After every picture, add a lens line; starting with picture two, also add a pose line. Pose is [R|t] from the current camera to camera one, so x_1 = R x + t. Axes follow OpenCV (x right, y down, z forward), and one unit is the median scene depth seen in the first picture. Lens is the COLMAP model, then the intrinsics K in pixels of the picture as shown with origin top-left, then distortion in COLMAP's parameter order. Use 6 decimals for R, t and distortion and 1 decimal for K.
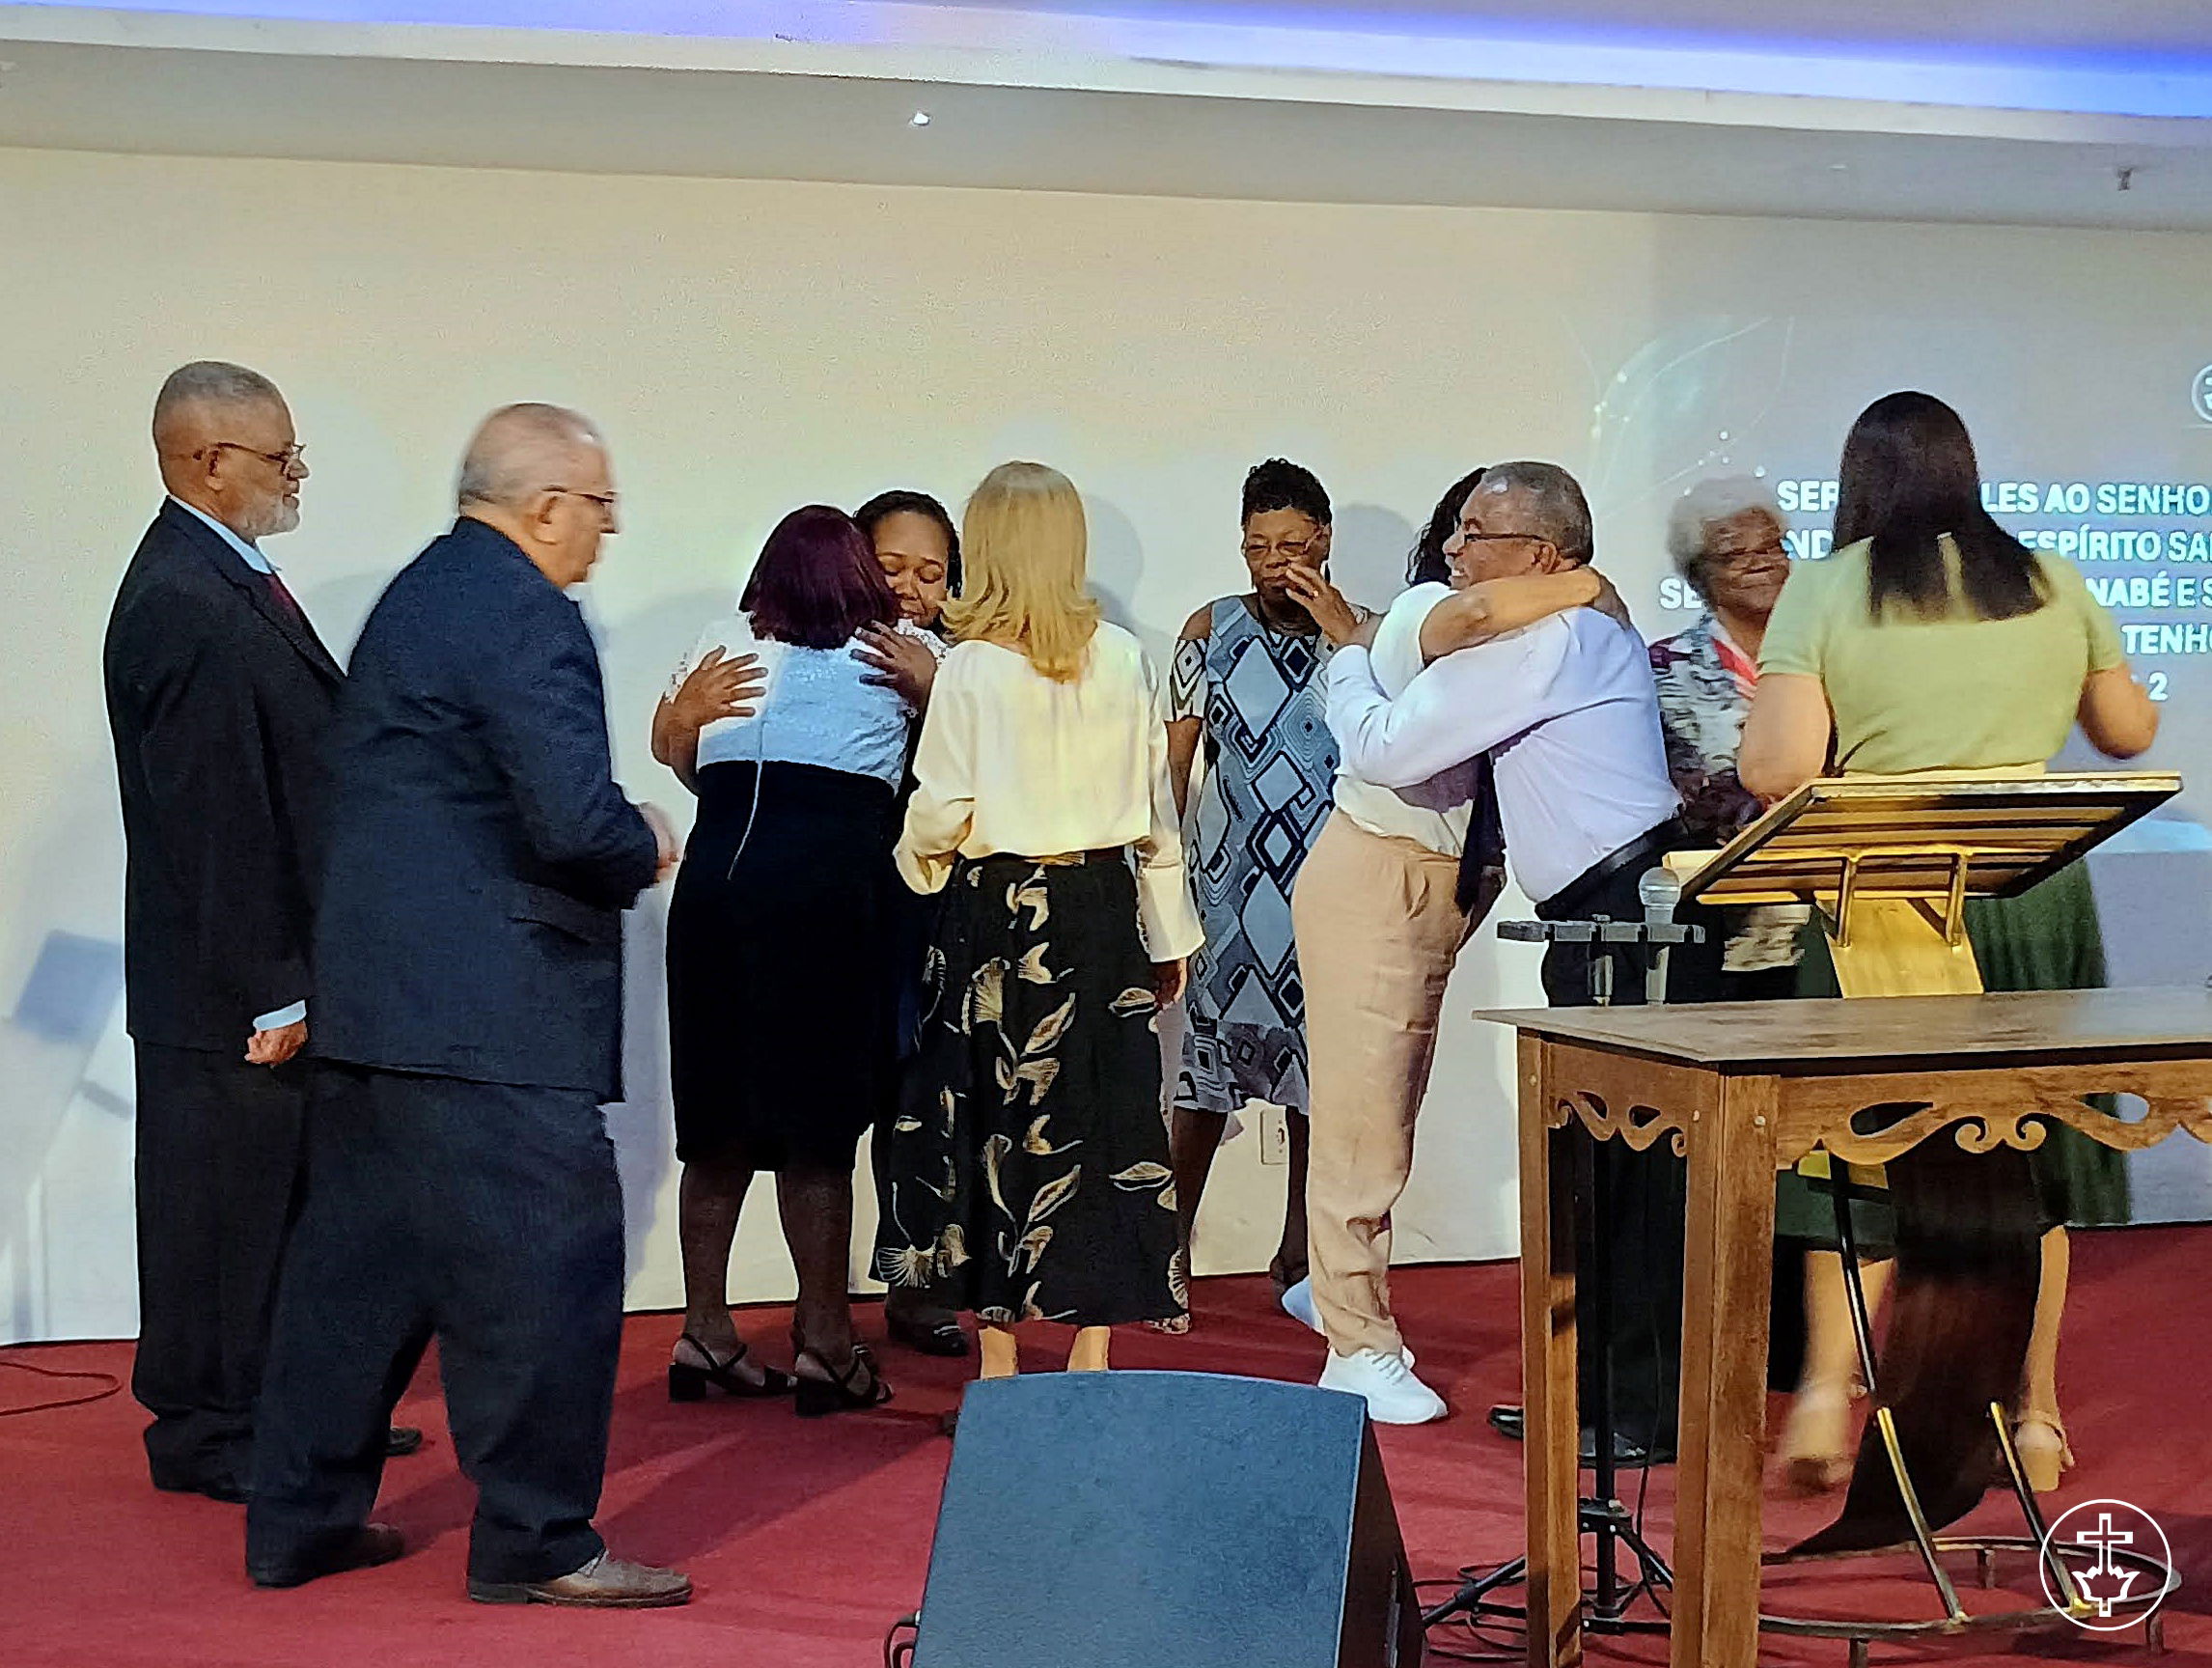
lens RADIAL K [[3367.2, 0, 1072.1], [0, 3367.2, 937.5], [0, 0, 1]] dist [0.046341, 0.000000]
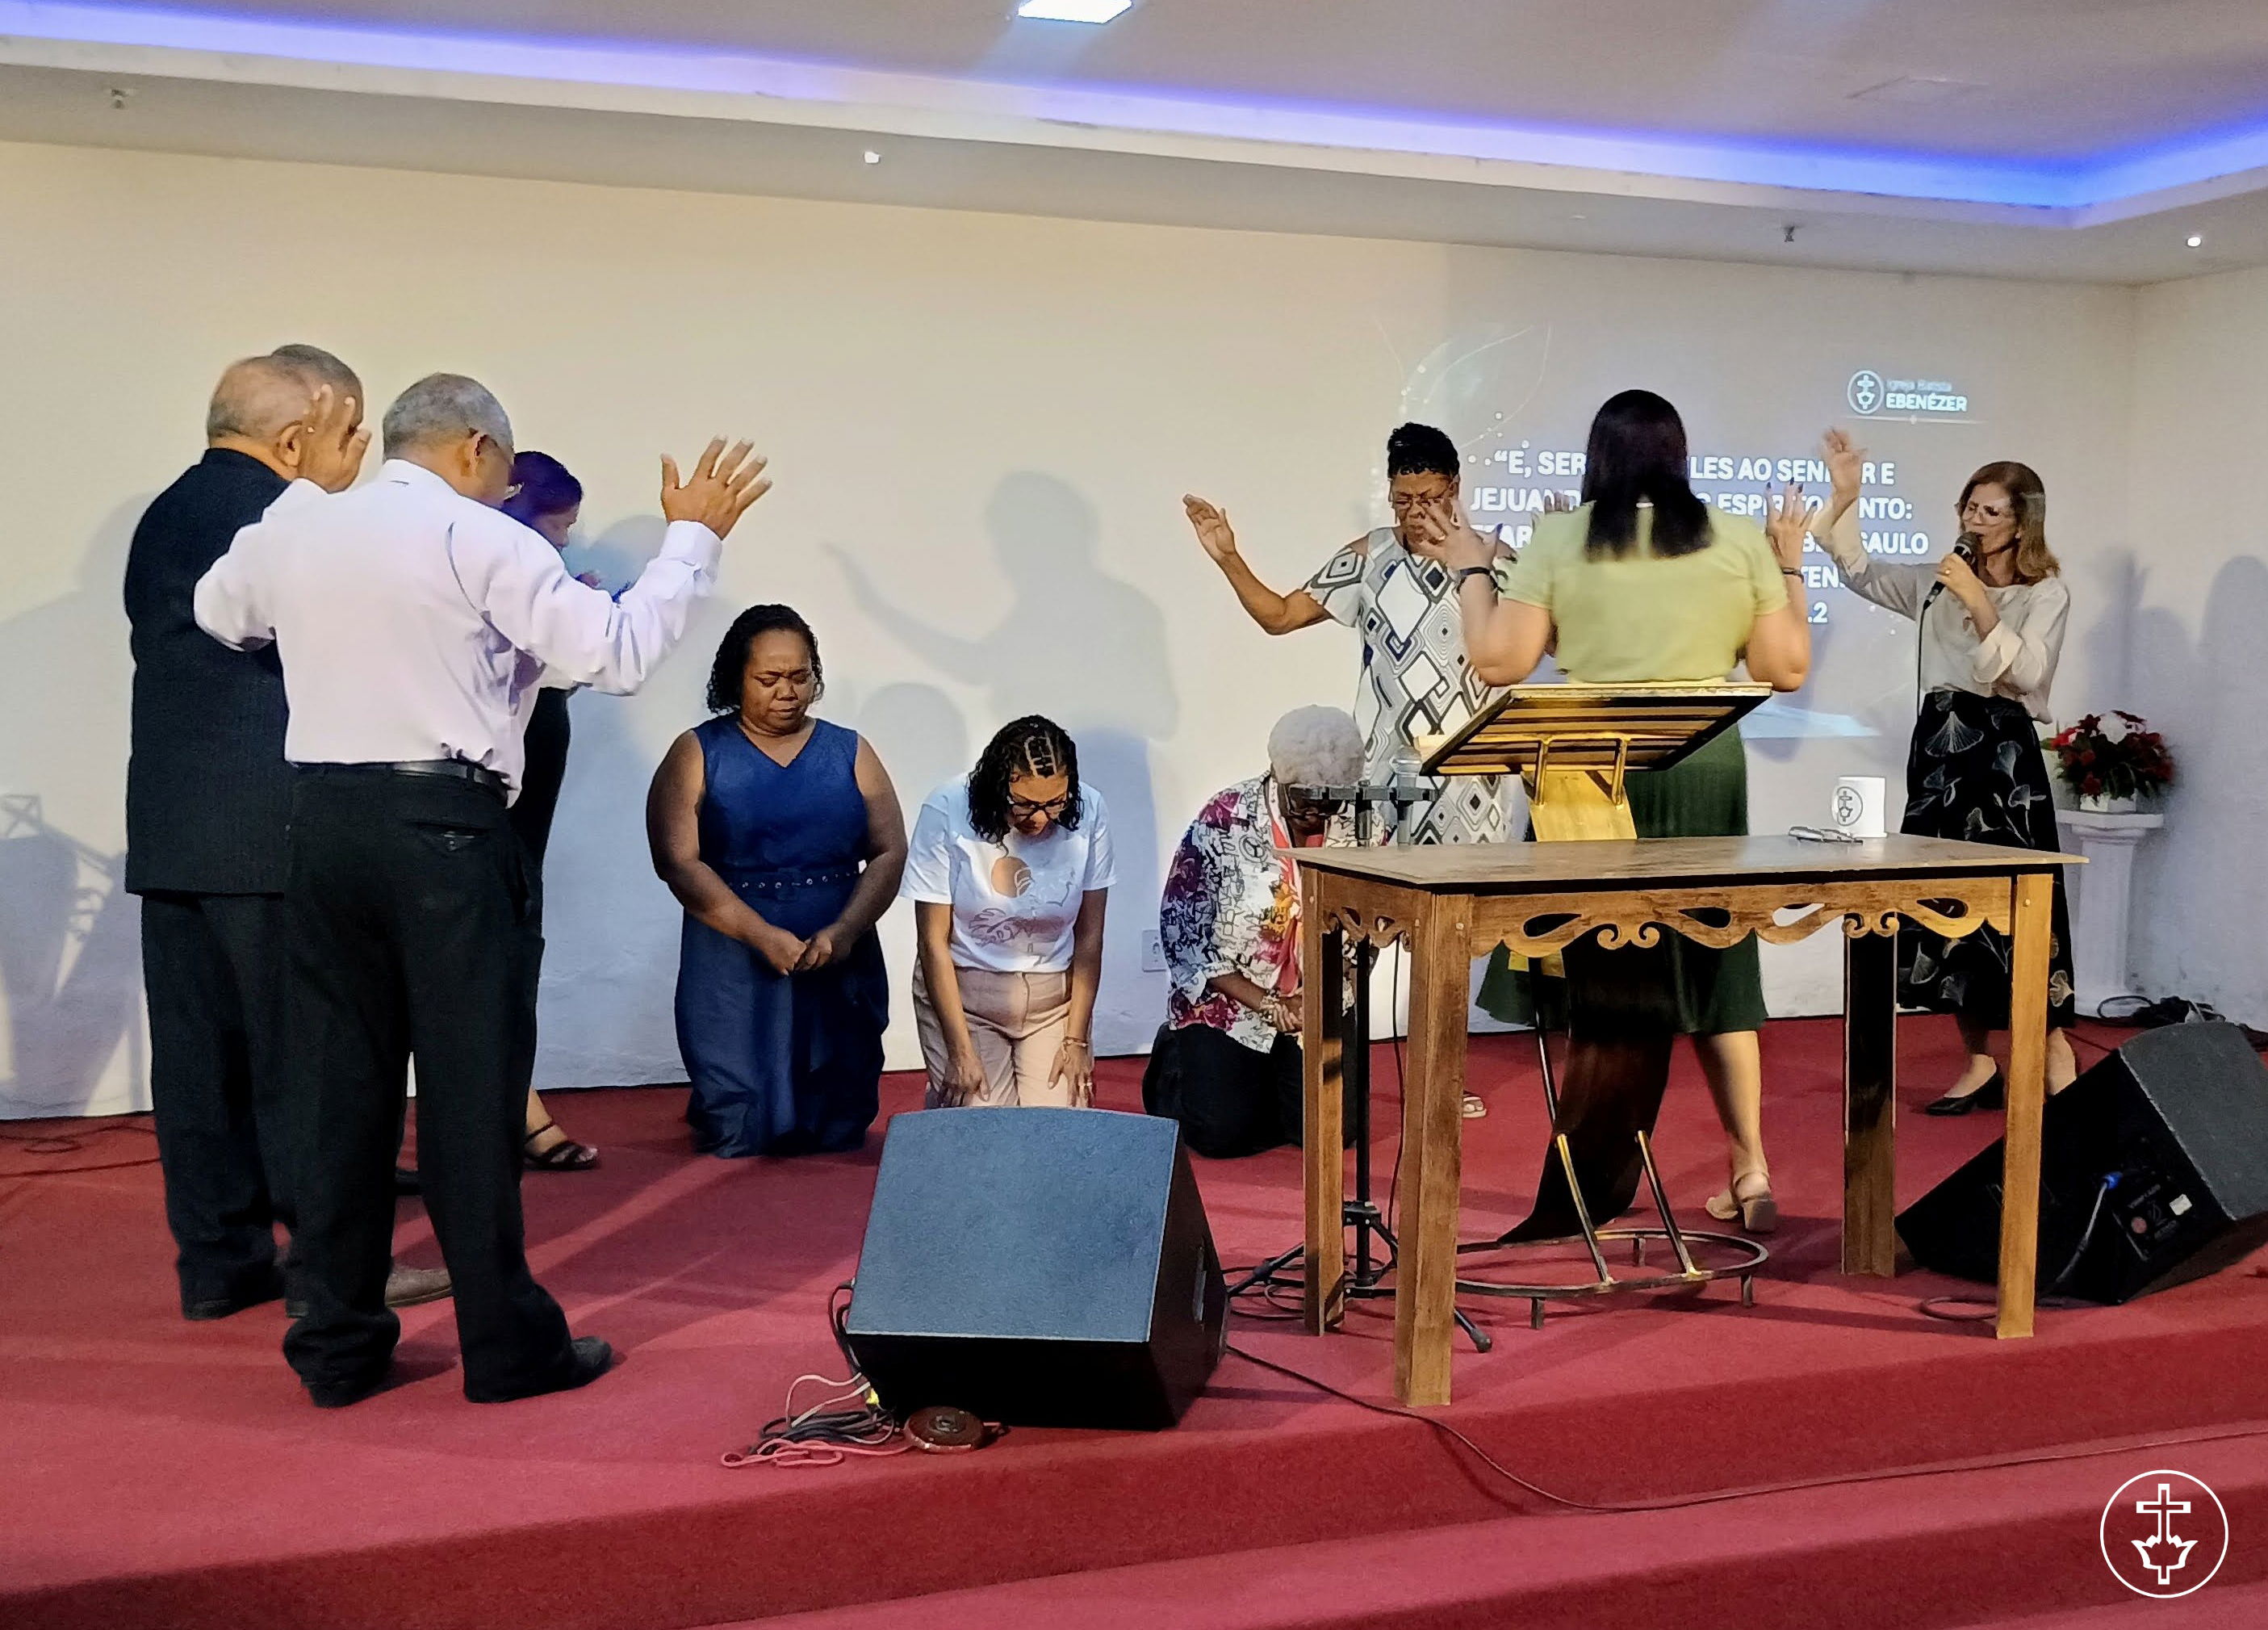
lens RADIAL K [[2802.8, 0, 1377.0], [0, 2802.8, 855.5], [0, 0, 1]] dist [0.047545, 0.000000]
pose [[0.992023, 0.005795, 0.125922, 0.017567], [-0.008409, 0.999760, 0.020230, 0.000822], [-0.125774, -0.021128, 0.991834, -0.138752]]
